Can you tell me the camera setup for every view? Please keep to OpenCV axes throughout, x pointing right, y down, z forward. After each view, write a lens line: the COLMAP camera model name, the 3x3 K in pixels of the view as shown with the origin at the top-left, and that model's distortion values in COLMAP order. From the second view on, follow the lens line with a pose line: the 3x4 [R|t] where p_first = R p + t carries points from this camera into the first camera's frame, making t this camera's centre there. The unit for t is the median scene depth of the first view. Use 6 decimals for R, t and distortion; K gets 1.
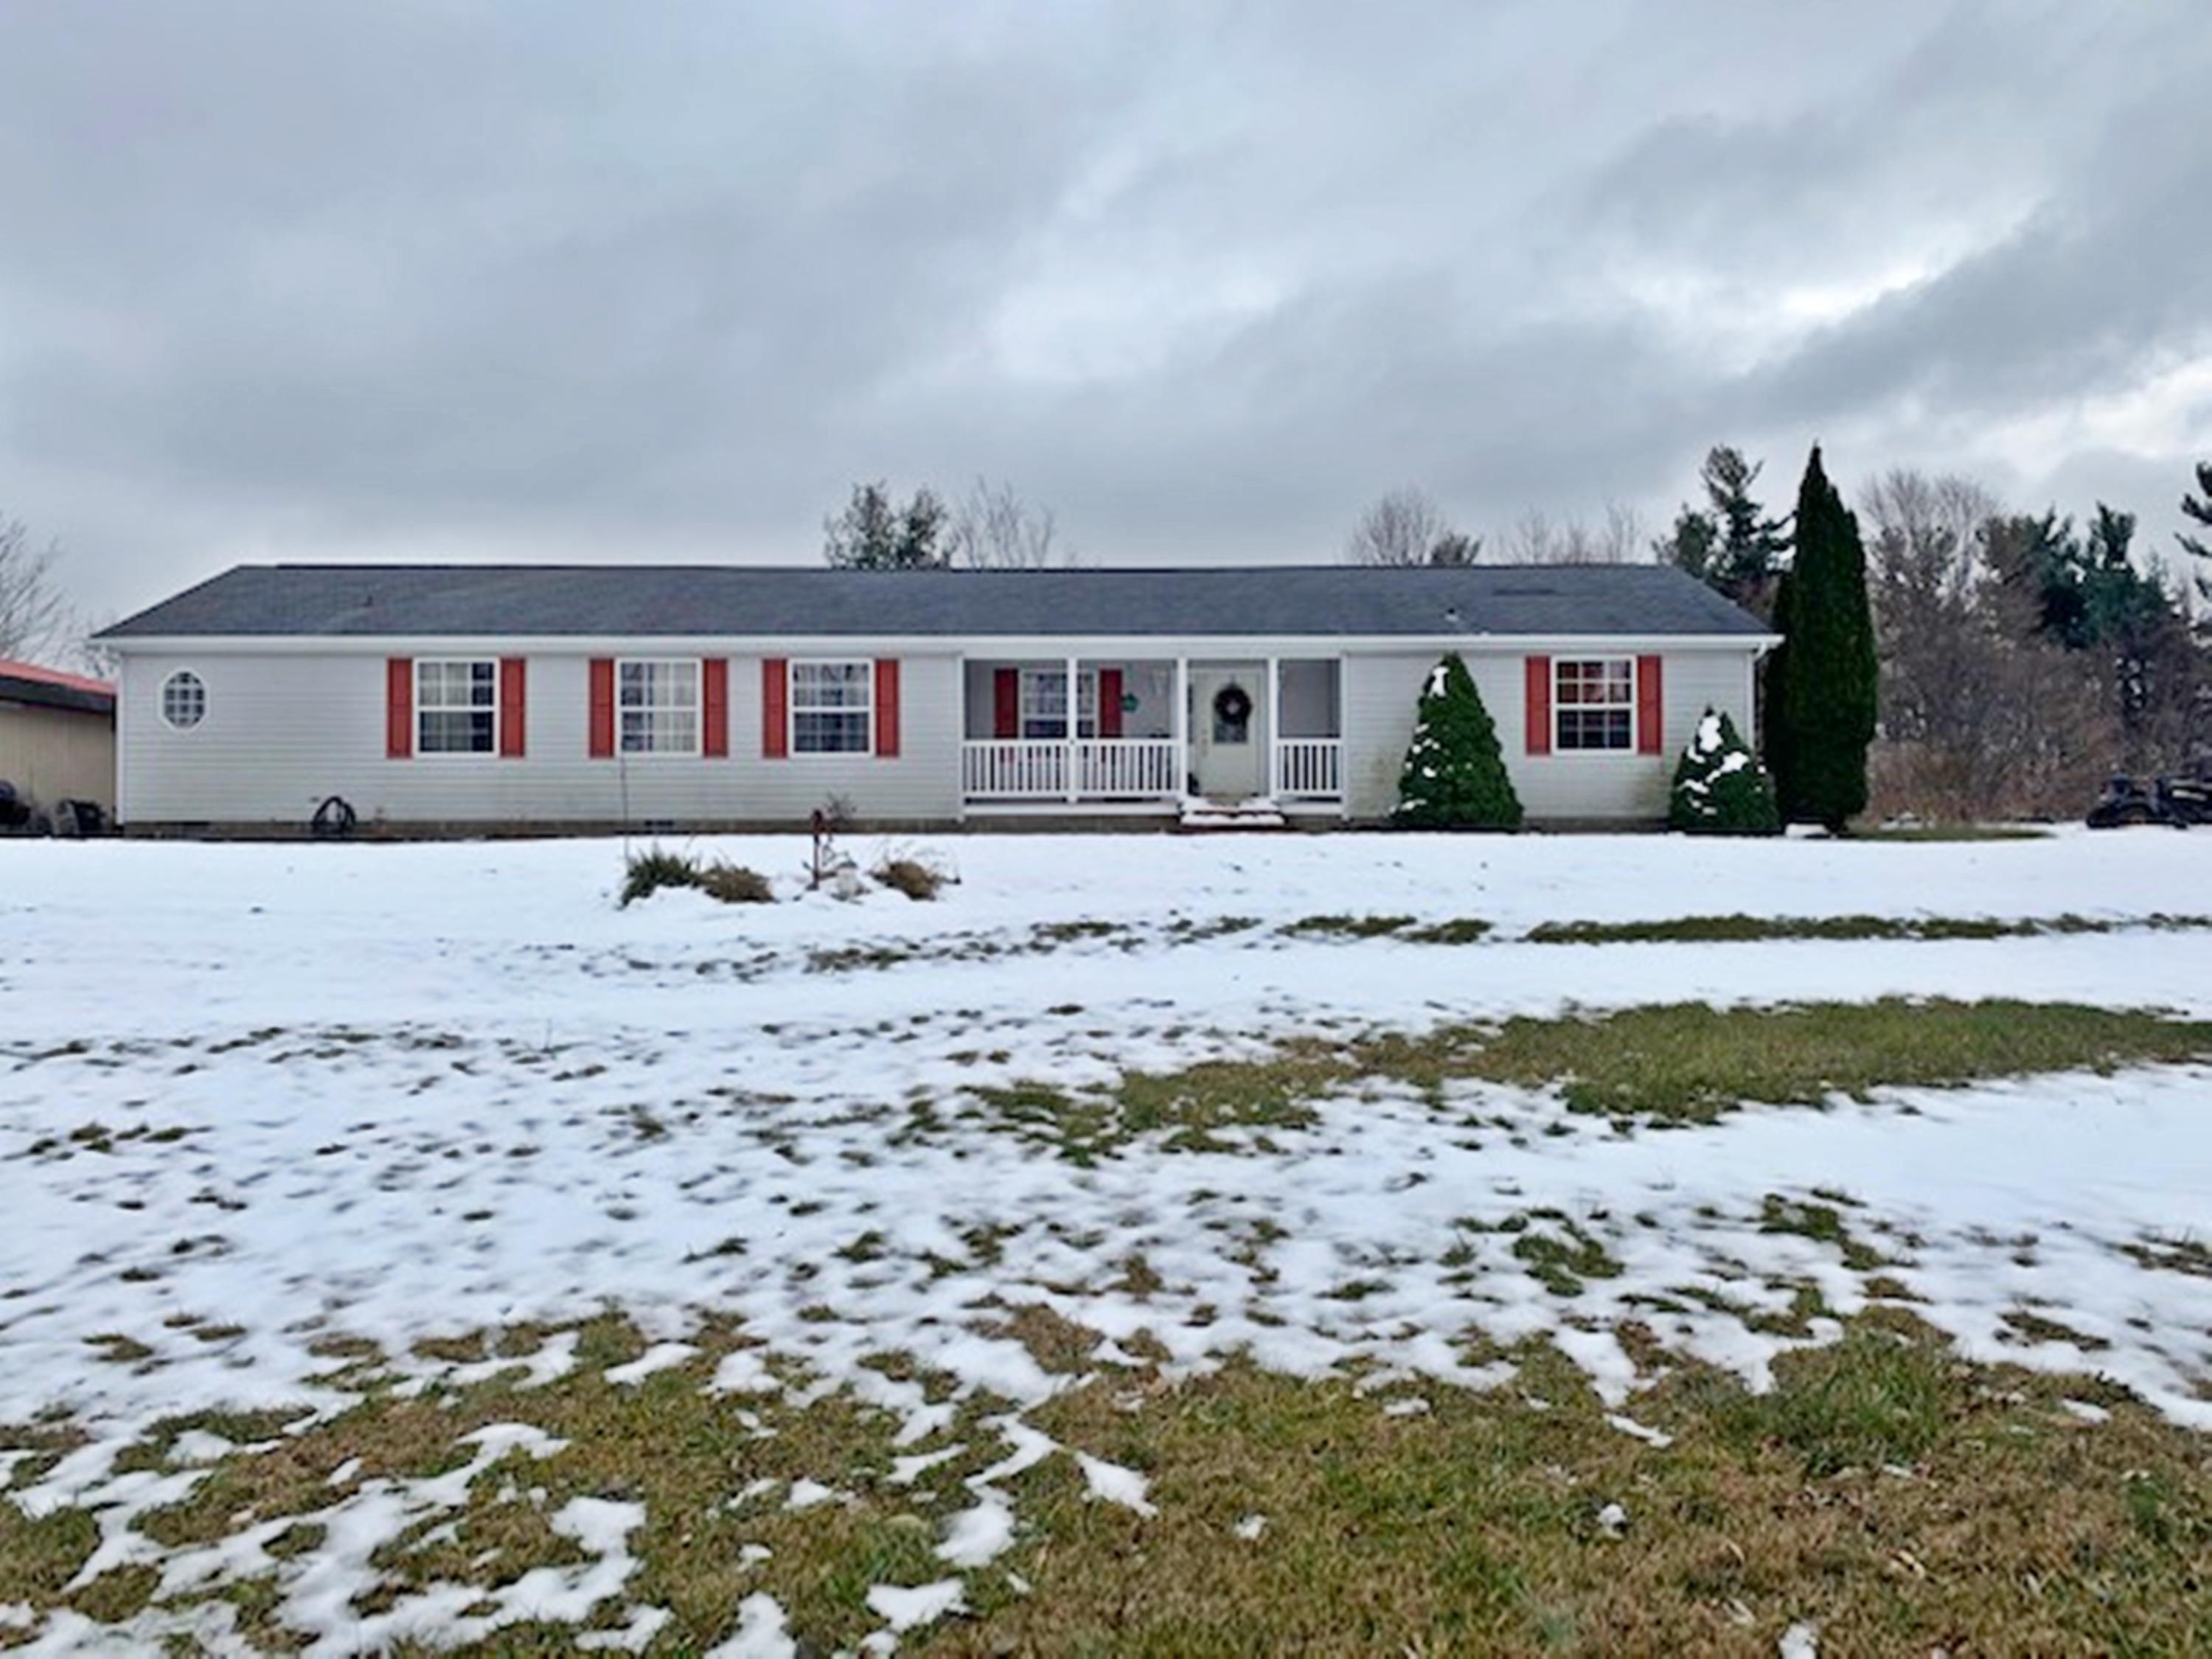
lens RADIAL K [[1639.3, 0, 1103.5], [0, 1639.3, 779.1], [0, 0, 1]] dist [0.064429, -0.059044]
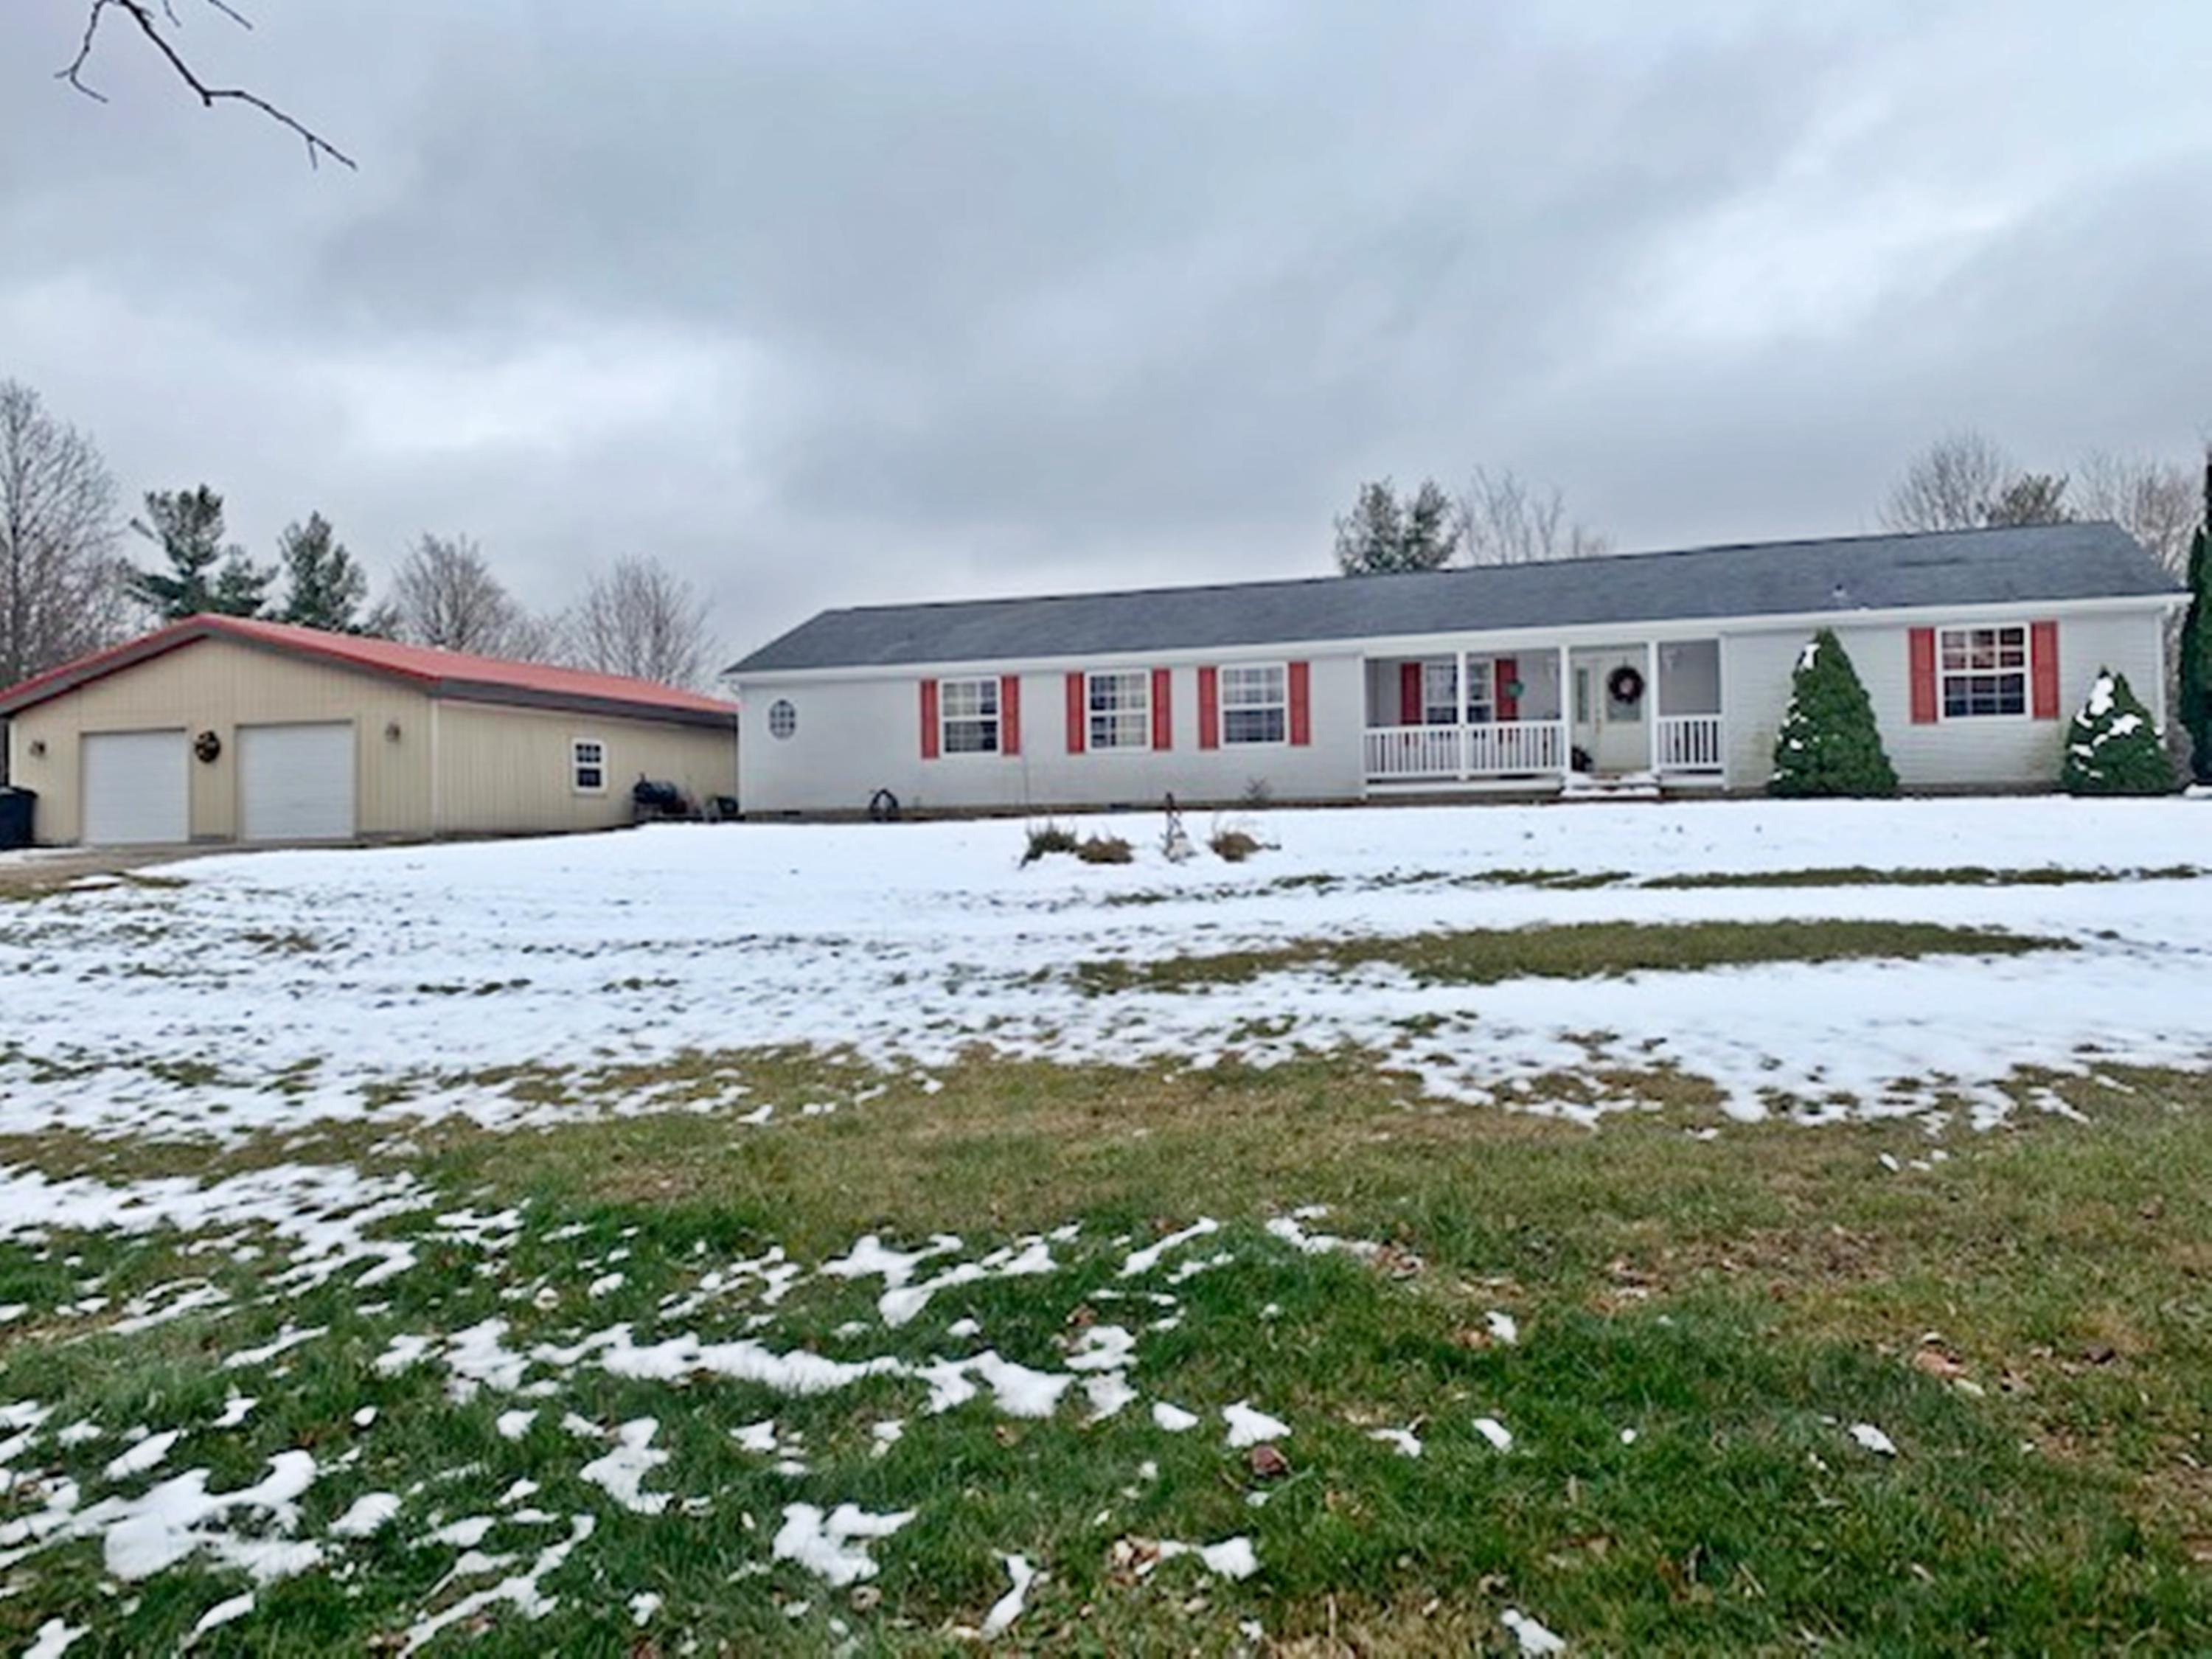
lens RADIAL K [[1645.9, 0, 1106.7], [0, 1645.9, 740.7], [0, 0, 1]] dist [0.060874, -0.055616]
pose [[0.937971, -0.032142, -0.345221, 0.144954], [0.029026, 0.999478, -0.014193, -0.003972], [0.345497, 0.003292, 0.938414, -0.155995]]
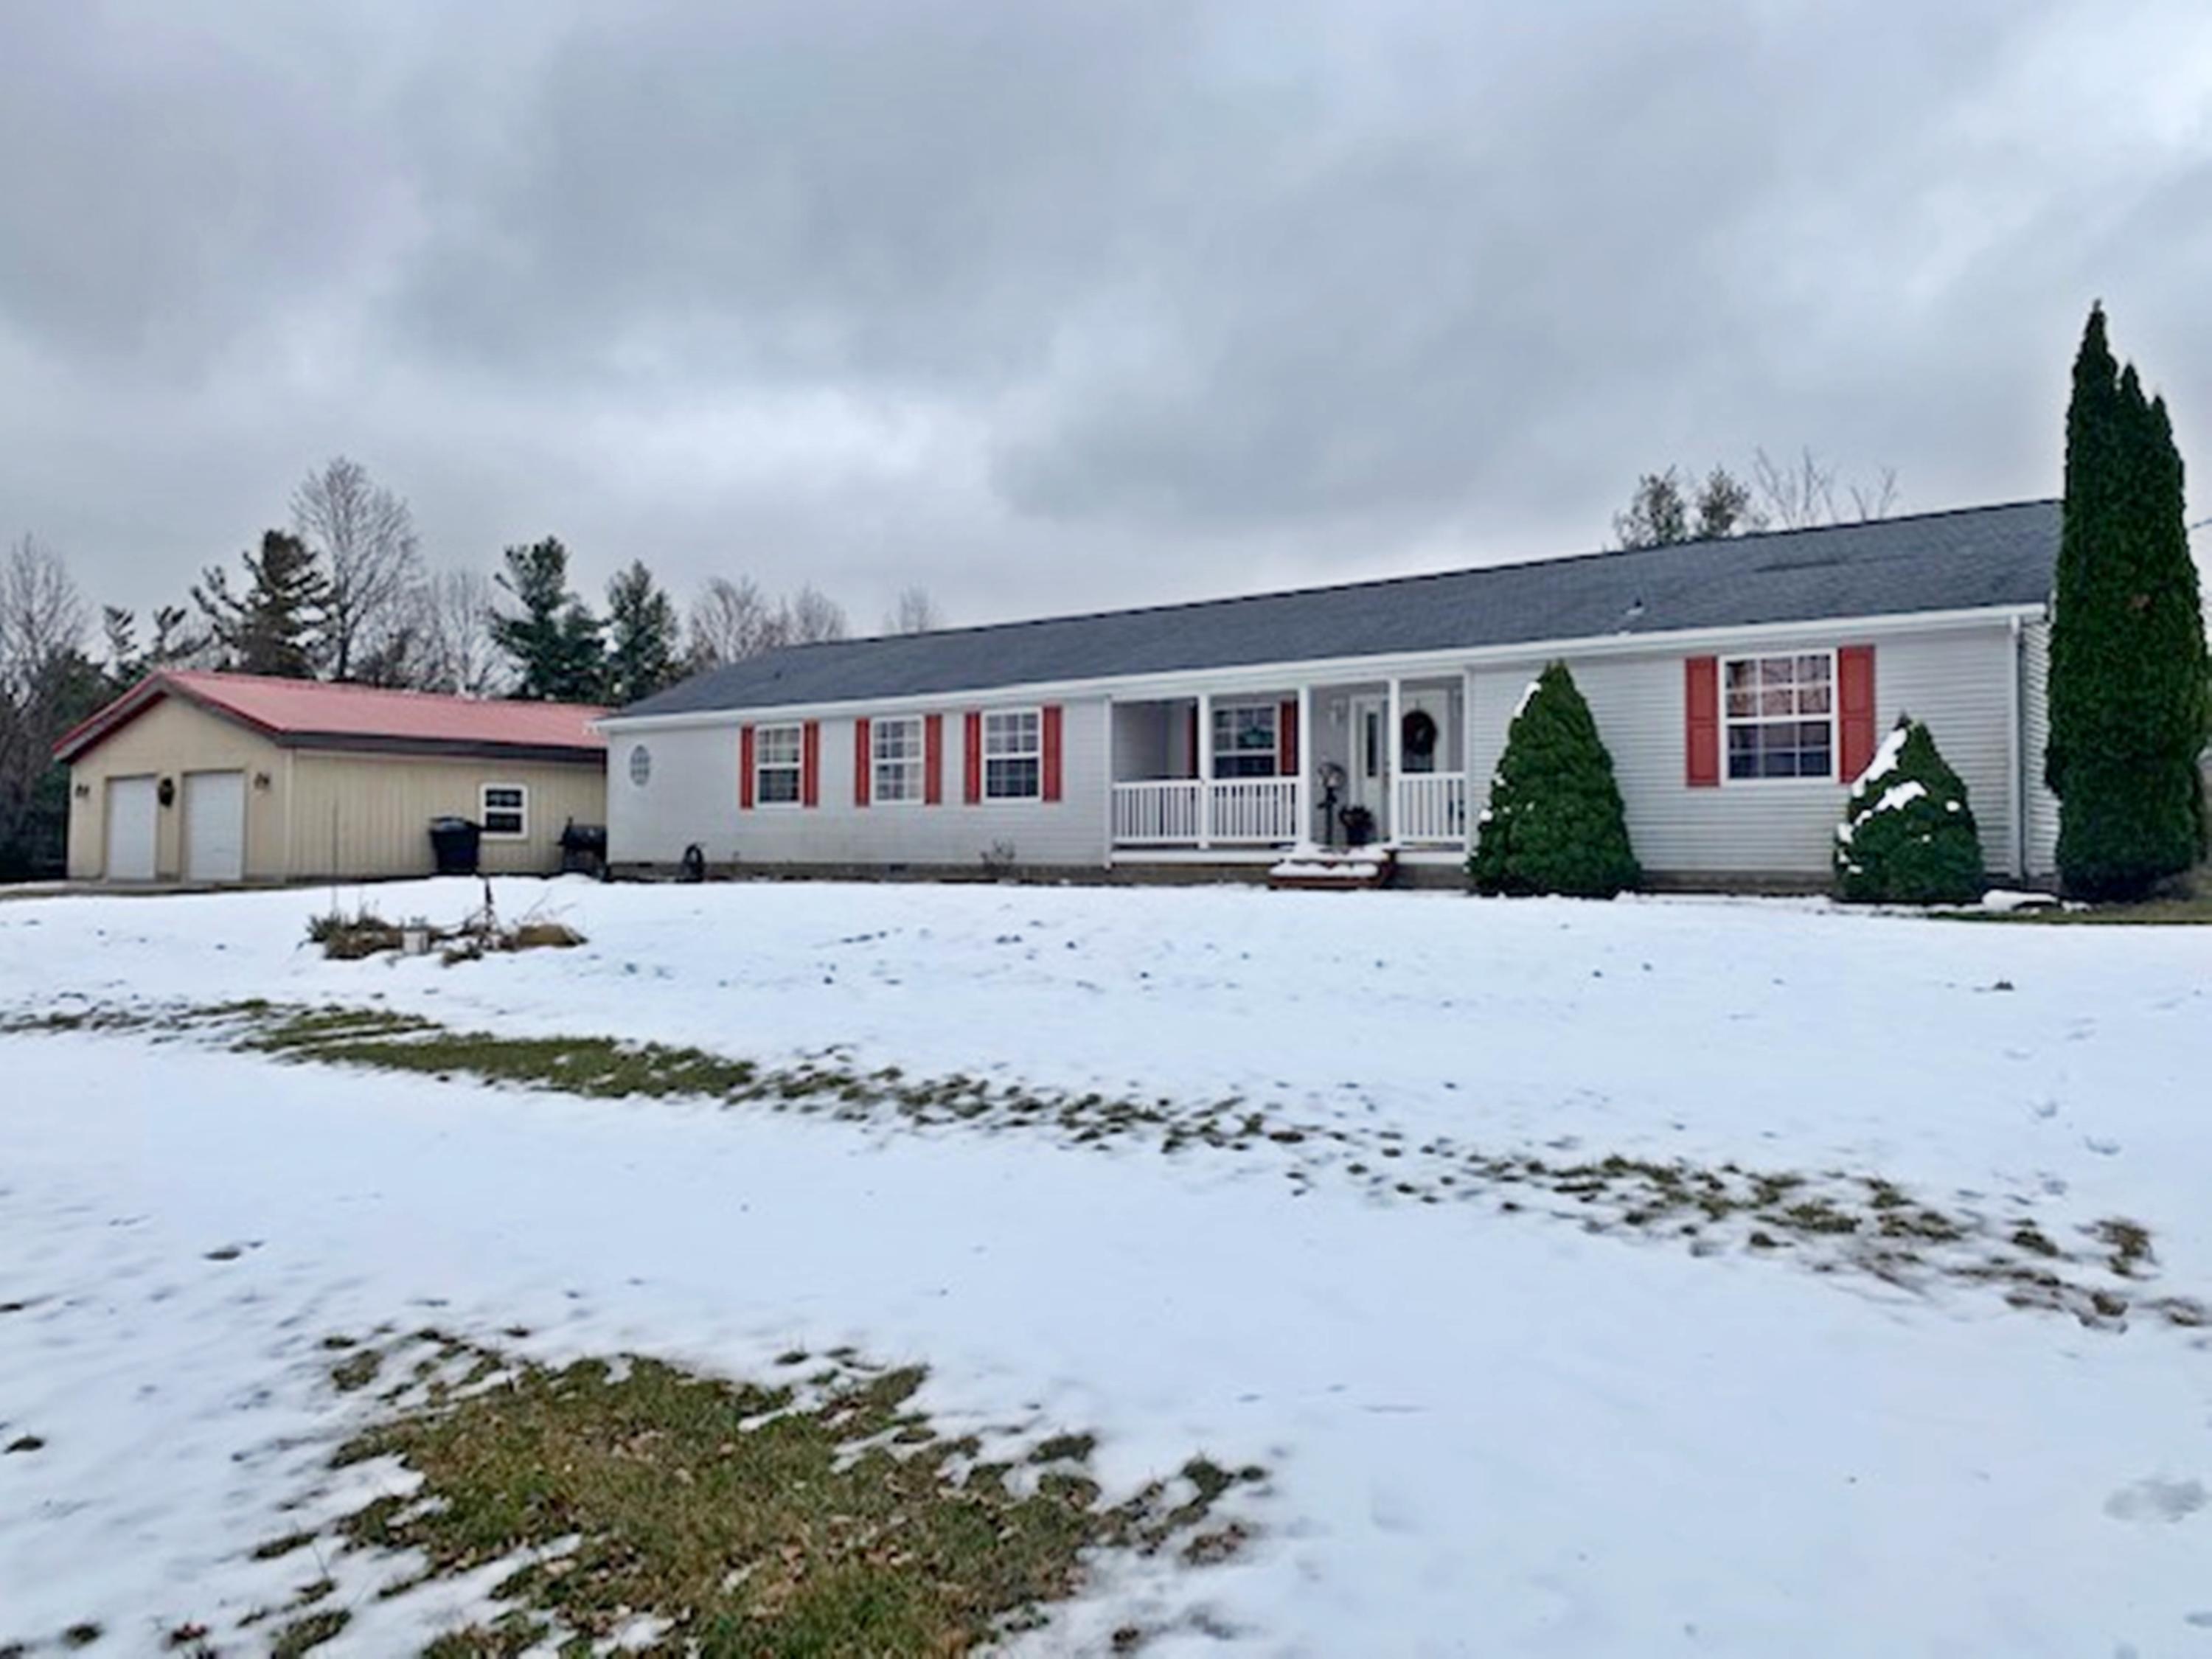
lens RADIAL K [[1639.3, 0, 1103.5], [0, 1639.3, 779.1], [0, 0, 1]] dist [0.064429, -0.059044]
pose [[0.766737, -0.022550, -0.641565, 0.545532], [0.023710, 0.999696, -0.006802, -0.019836], [0.641523, -0.009997, 0.767038, 0.238415]]
